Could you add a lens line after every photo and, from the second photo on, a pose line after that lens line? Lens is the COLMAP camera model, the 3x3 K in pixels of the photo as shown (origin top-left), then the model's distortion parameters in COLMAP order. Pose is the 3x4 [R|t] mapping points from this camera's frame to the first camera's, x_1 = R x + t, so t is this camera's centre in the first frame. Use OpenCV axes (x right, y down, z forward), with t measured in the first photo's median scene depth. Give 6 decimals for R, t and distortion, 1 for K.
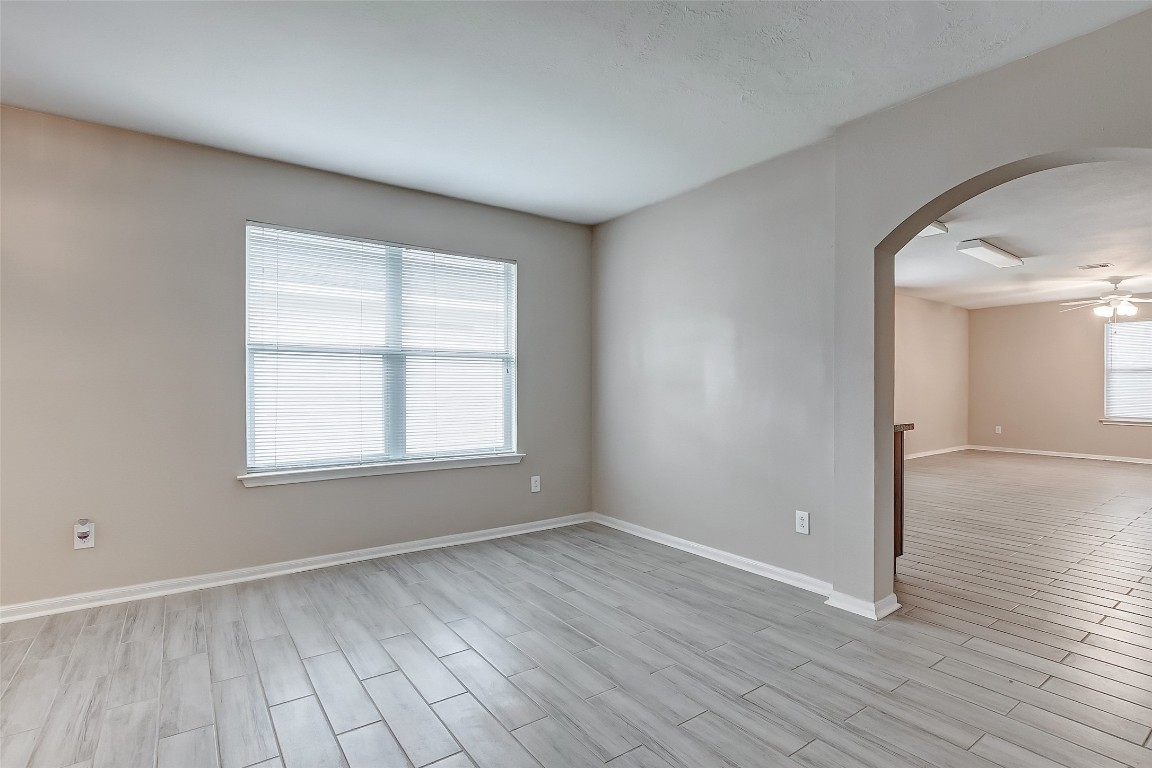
lens RADIAL K [[556.8, 0, 567.6], [0, 556.8, 384.7], [0, 0, 1]] dist [-0.012622, 0.001266]
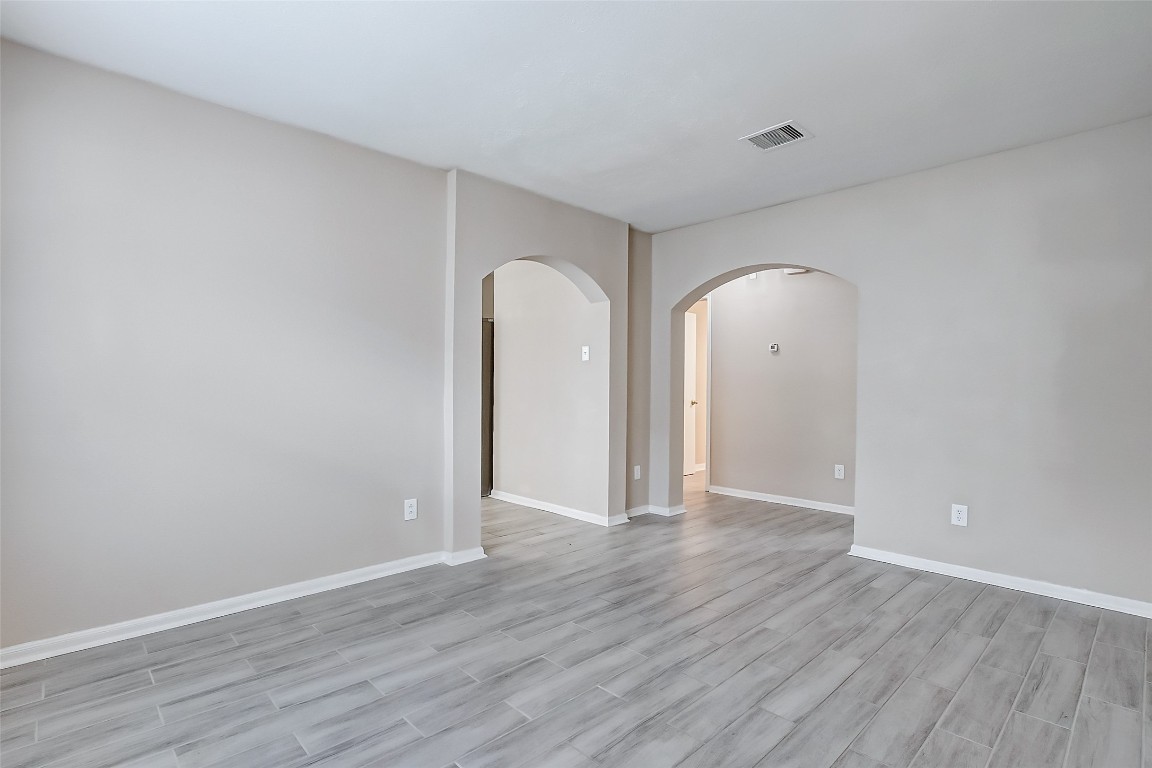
lens RADIAL K [[556.8, 0, 567.6], [0, 556.8, 384.7], [0, 0, 1]] dist [-0.012622, 0.001266]
pose [[-0.143201, -0.001268, 0.989693, -0.752899], [-0.010337, 0.999947, -0.000214, 0.002320], [-0.989640, -0.010261, -0.143207, 0.927215]]
